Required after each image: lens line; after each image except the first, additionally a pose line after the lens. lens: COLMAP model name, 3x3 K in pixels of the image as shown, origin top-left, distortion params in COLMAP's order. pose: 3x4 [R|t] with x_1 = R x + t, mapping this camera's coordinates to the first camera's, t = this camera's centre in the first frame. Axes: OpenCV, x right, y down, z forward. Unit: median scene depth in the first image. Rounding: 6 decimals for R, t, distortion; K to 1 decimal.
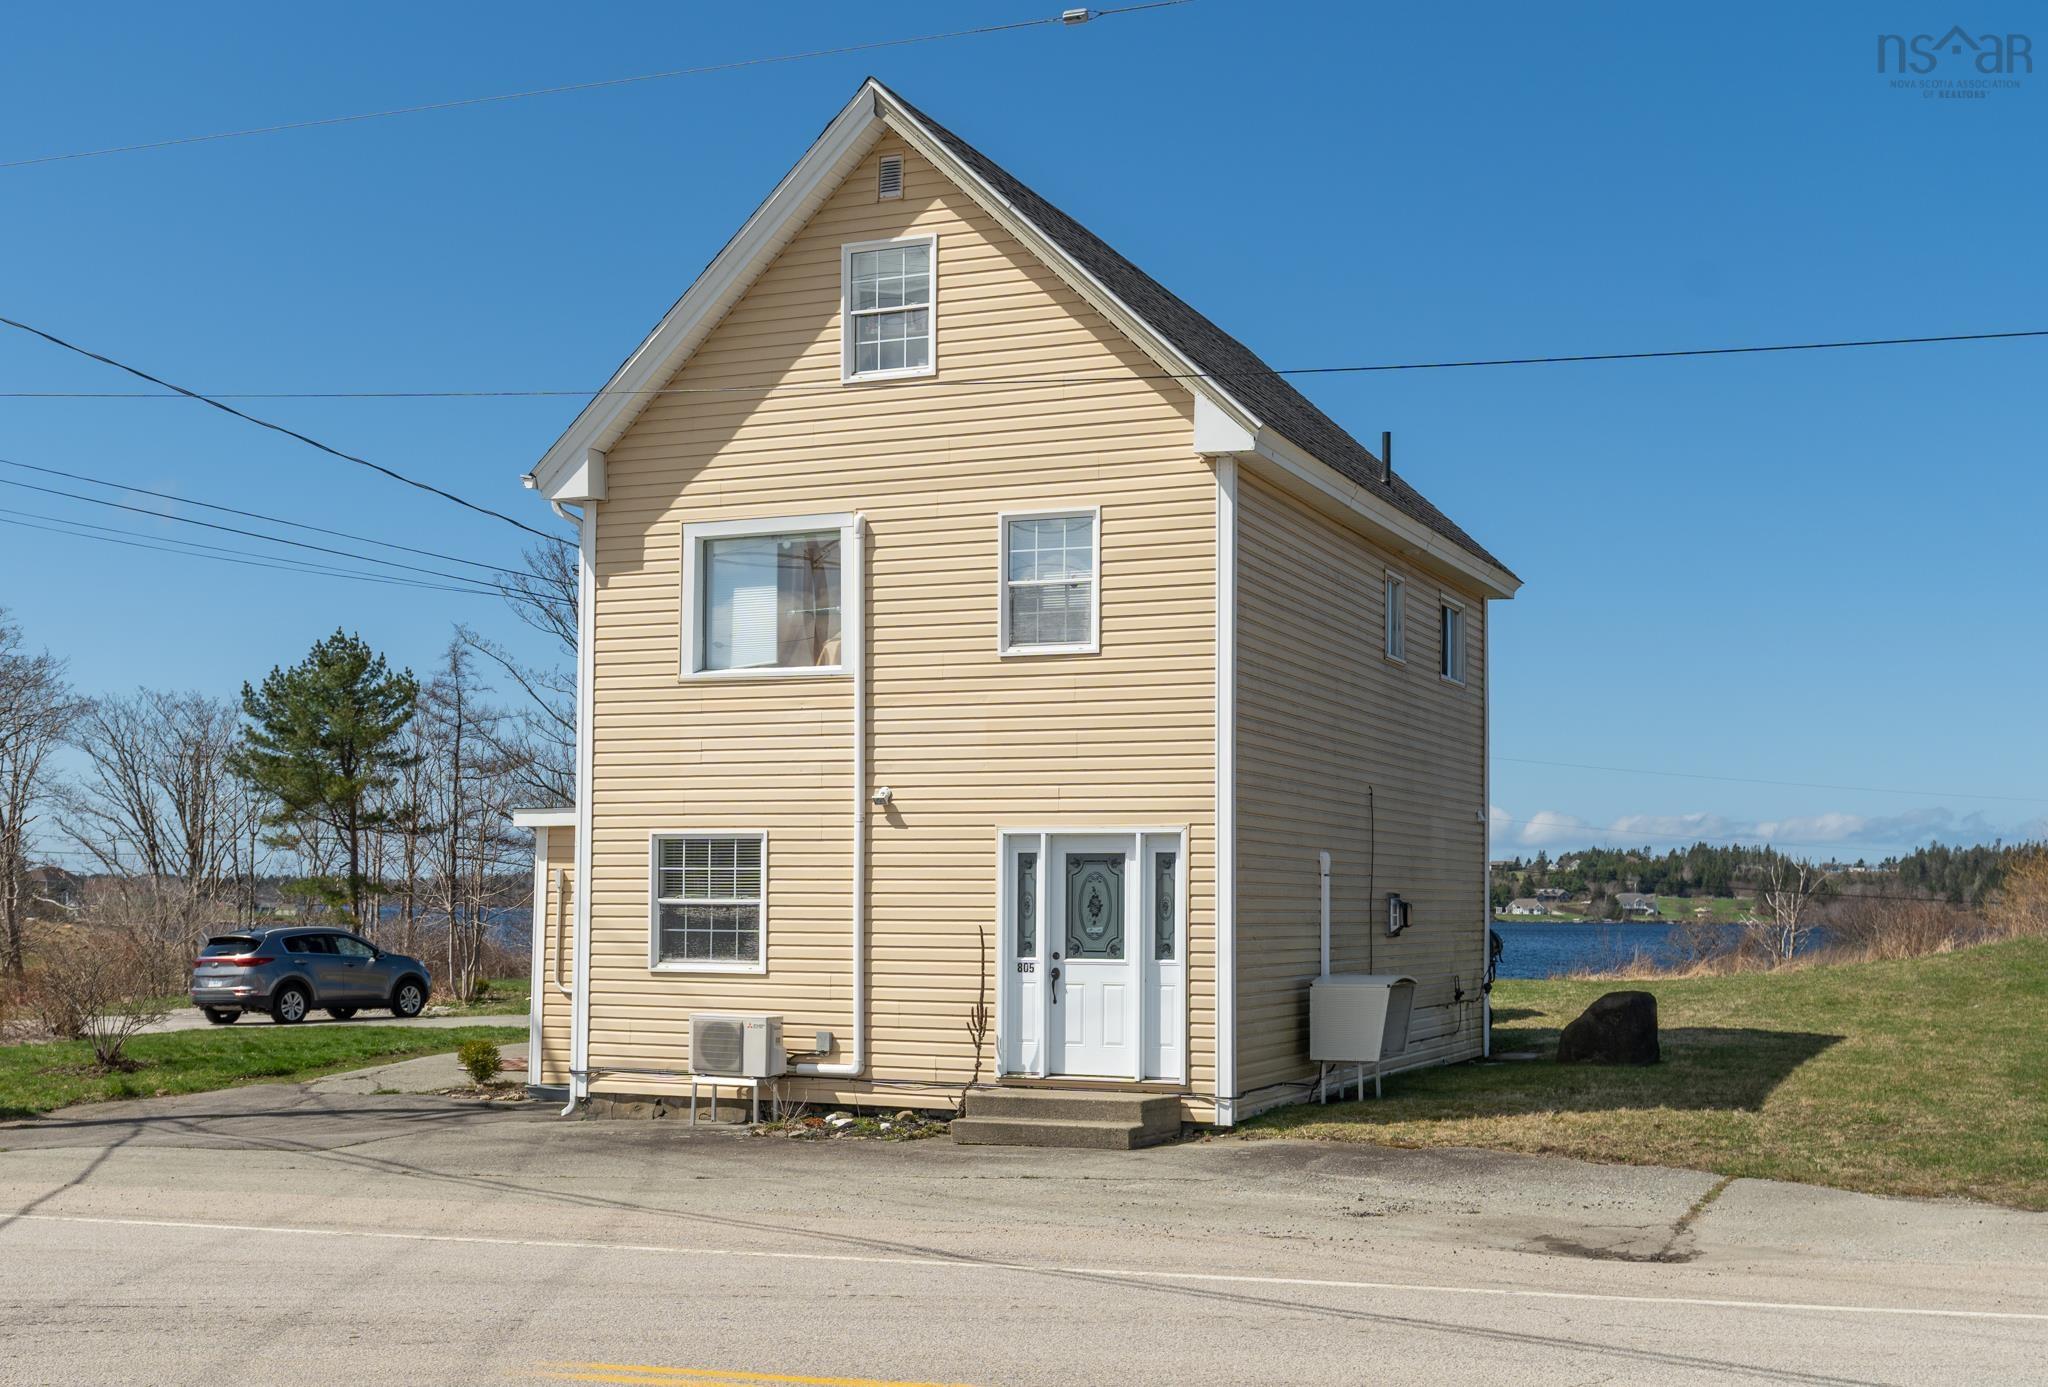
lens RADIAL K [[2384.4, 0, 1019.2], [0, 2384.4, 703.4], [0, 0, 1]] dist [-0.004027, 0.000000]
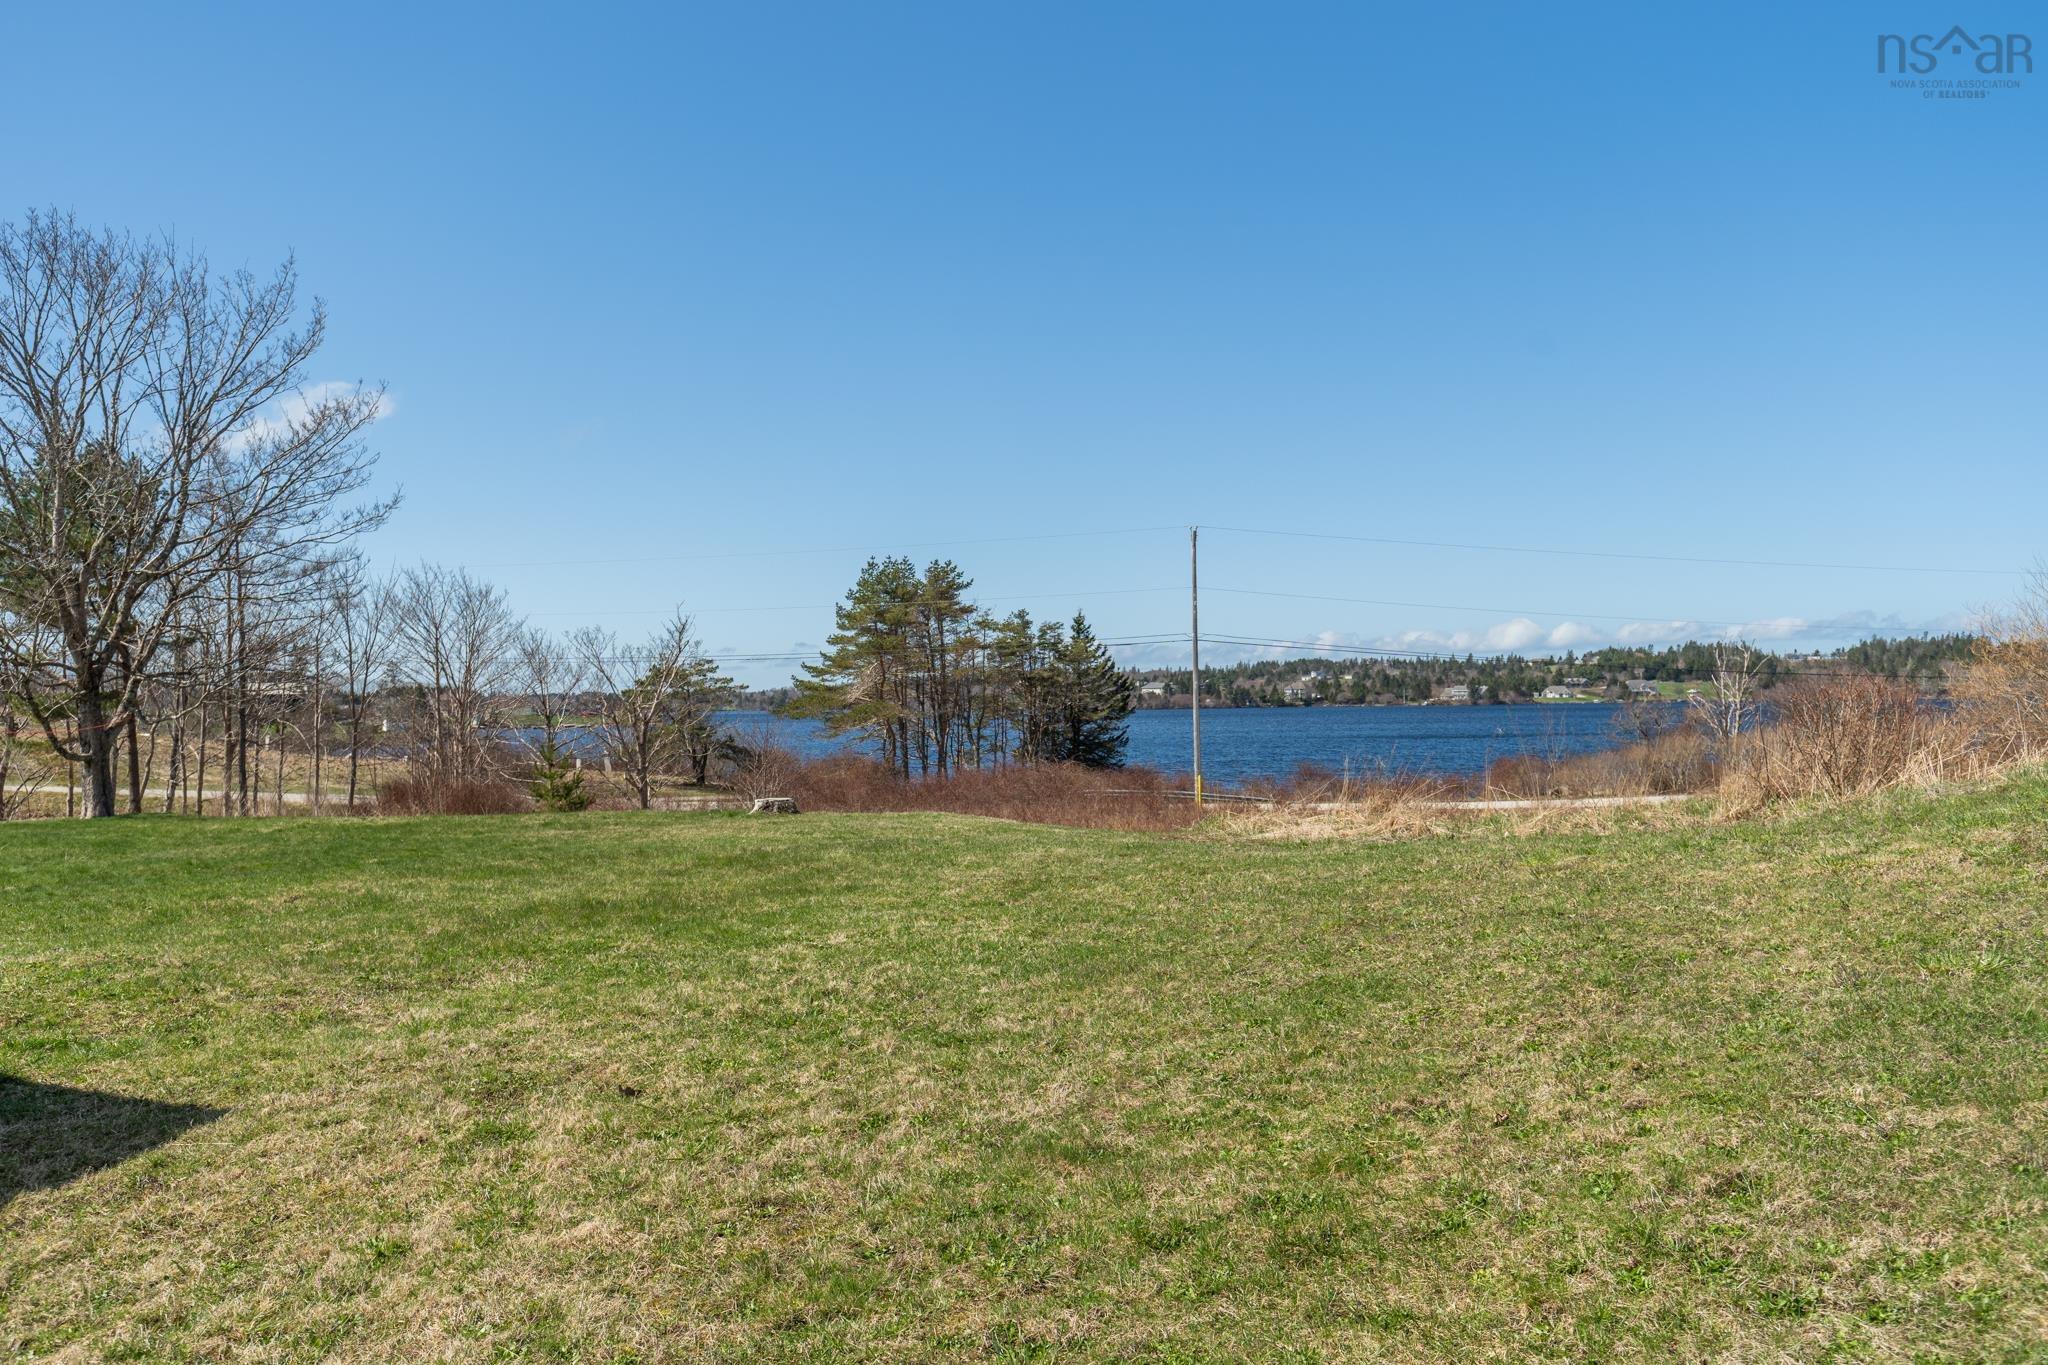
lens RADIAL K [[1702.0, 0, 1024.8], [0, 1702.0, 675.6], [0, 0, 1]] dist [0.001331, -0.009643]
pose [[0.994860, -0.026692, -0.097681, 0.395186], [0.033350, 0.997184, 0.067168, 0.045736], [0.095613, -0.070080, 0.992949, 0.445849]]
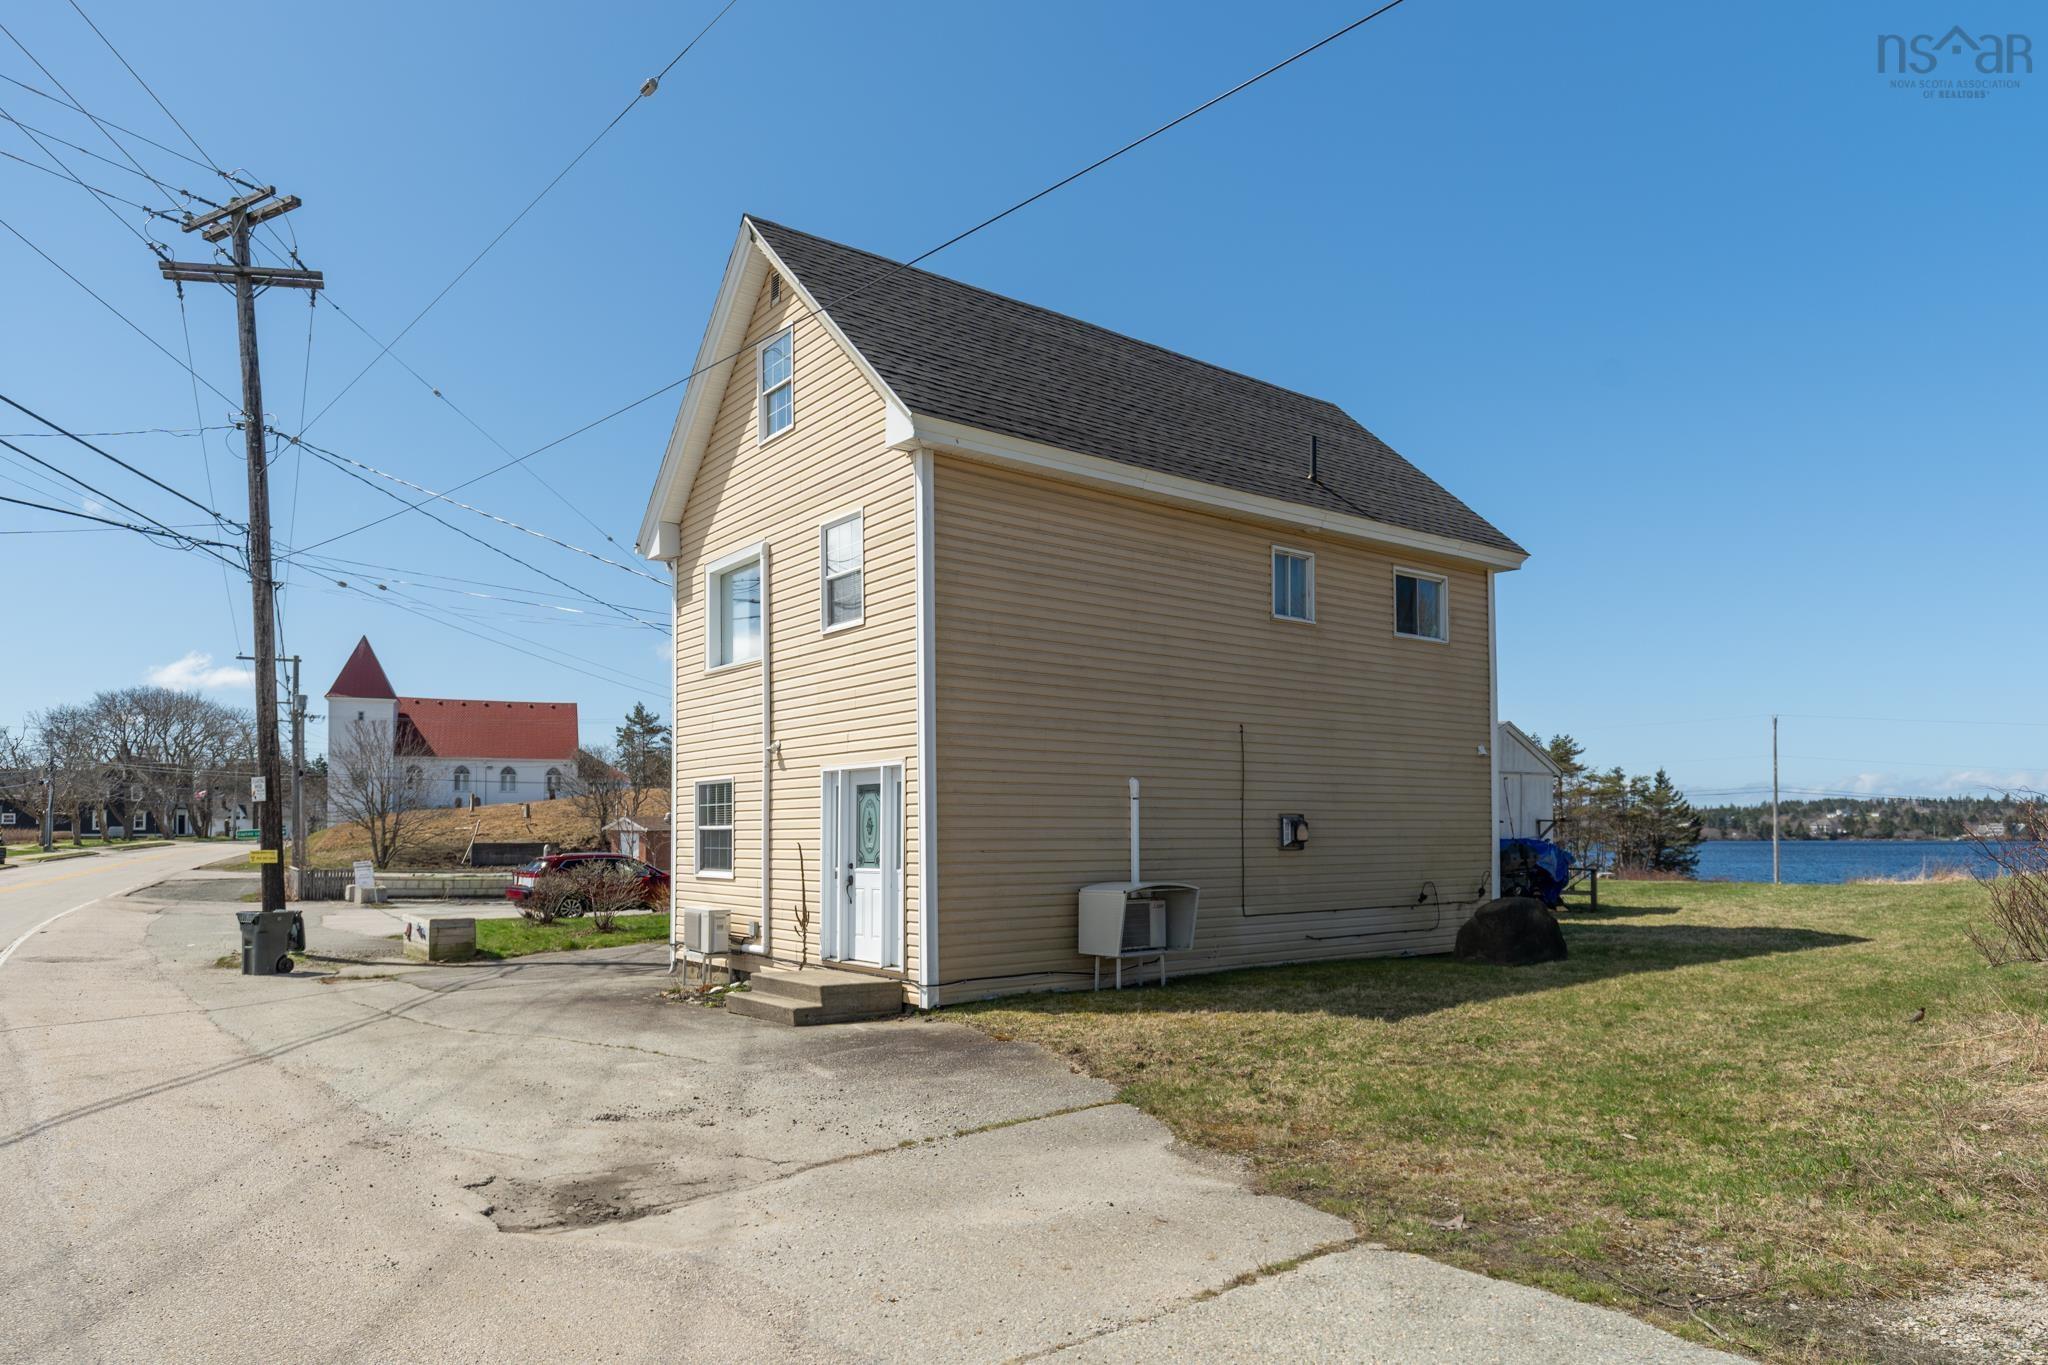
lens RADIAL K [[1264.4, 0, 1019.5], [0, 1264.4, 756.3], [0, 0, 1]] dist [0.004195, -0.000334]
pose [[0.875775, -0.041254, -0.480954, 0.392073], [0.051259, 0.998656, 0.007677, 0.044065], [0.479990, -0.031377, 0.876712, 0.425812]]
